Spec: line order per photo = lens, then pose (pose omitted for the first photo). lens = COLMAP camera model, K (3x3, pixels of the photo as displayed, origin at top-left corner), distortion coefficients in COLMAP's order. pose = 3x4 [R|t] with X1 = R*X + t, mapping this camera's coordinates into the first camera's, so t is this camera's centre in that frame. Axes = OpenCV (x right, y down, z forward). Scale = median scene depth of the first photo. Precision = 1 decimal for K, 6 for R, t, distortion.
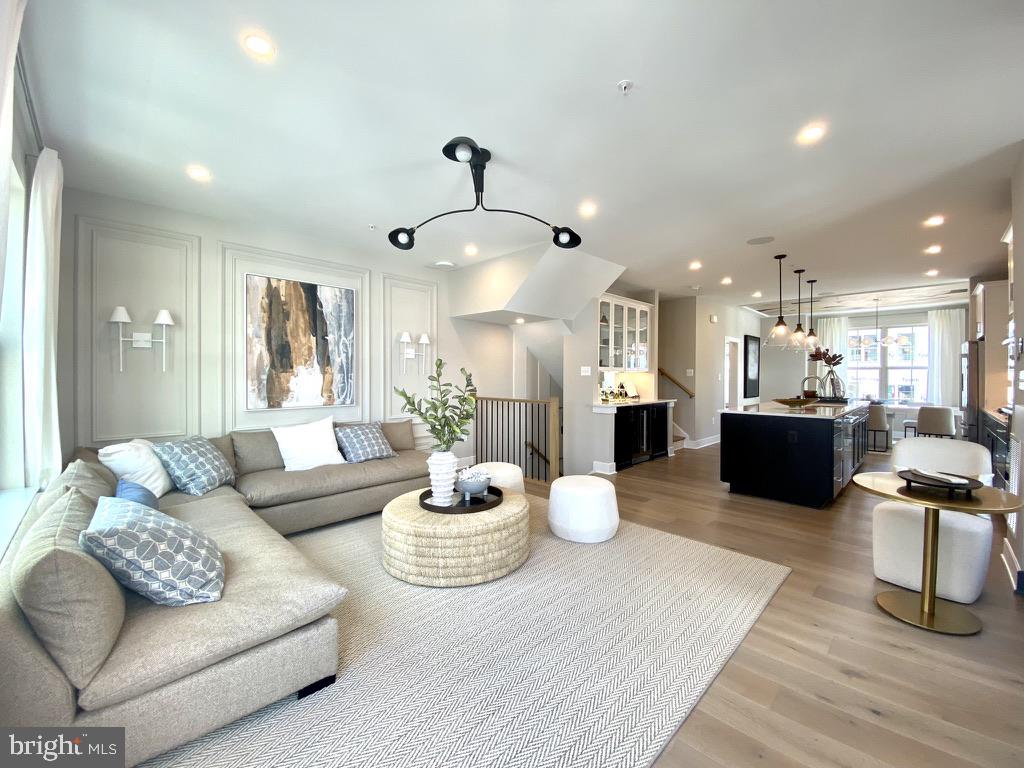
lens RADIAL K [[413.2, 0, 494.1], [0, 413.2, 381.9], [0, 0, 1]] dist [-0.032594, -0.000095]
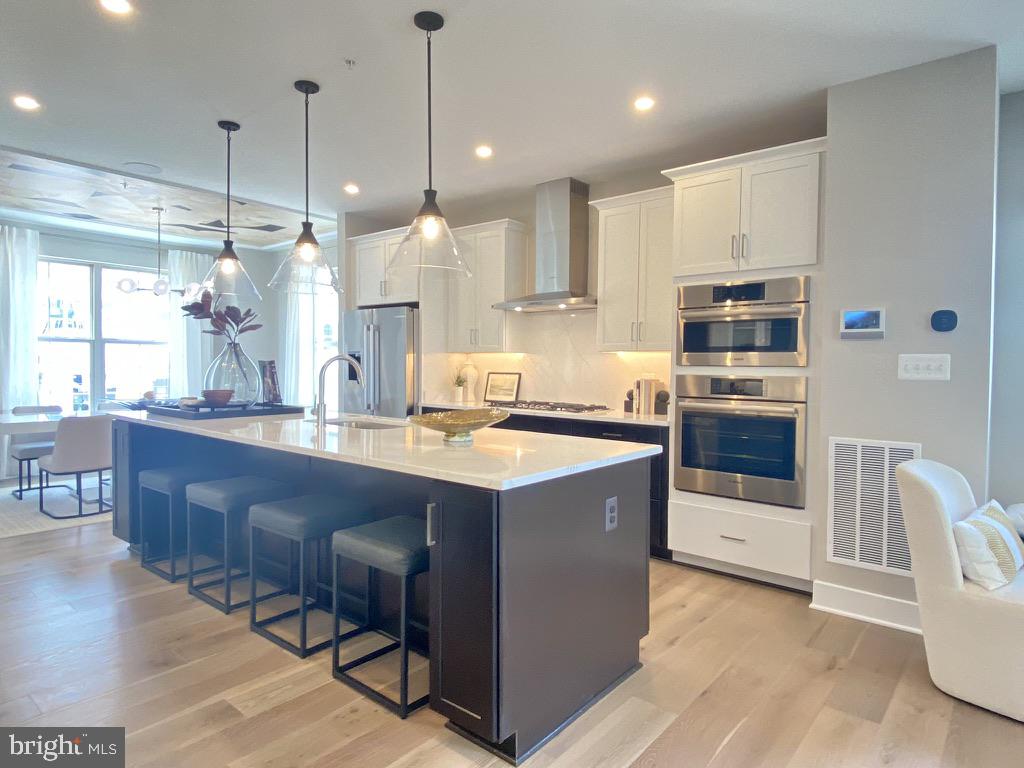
lens RADIAL K [[600.2, 0, 512.0], [0, 600.2, 384.0], [0, 0, 1]] dist [0.069908, -0.077299]
pose [[-0.129491, -0.034840, 0.990968, 0.113916], [0.001973, 0.999372, 0.035393, -0.005254], [-0.991579, 0.006538, -0.129341, 0.719776]]
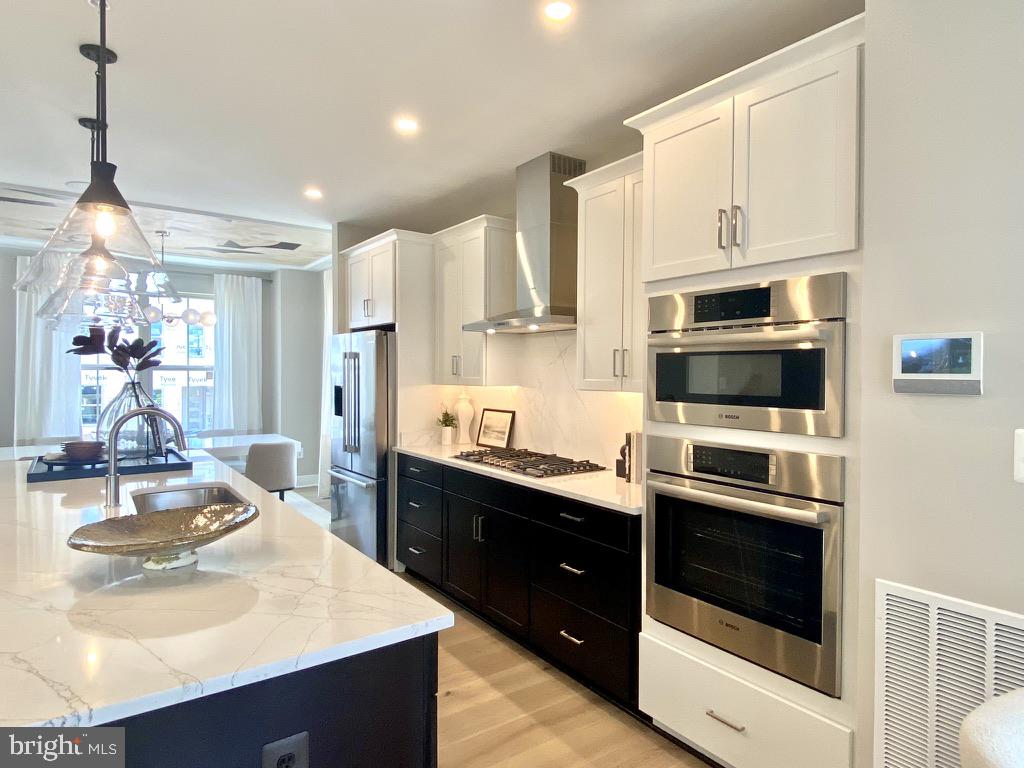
lens RADIAL K [[600.2, 0, 512.0], [0, 600.2, 384.0], [0, 0, 1]] dist [0.069908, -0.077299]
pose [[0.125489, -0.020275, 0.991888, 0.287273], [0.008723, 0.999775, 0.019332, -0.031769], [-0.992057, 0.006226, 0.125637, 0.529477]]
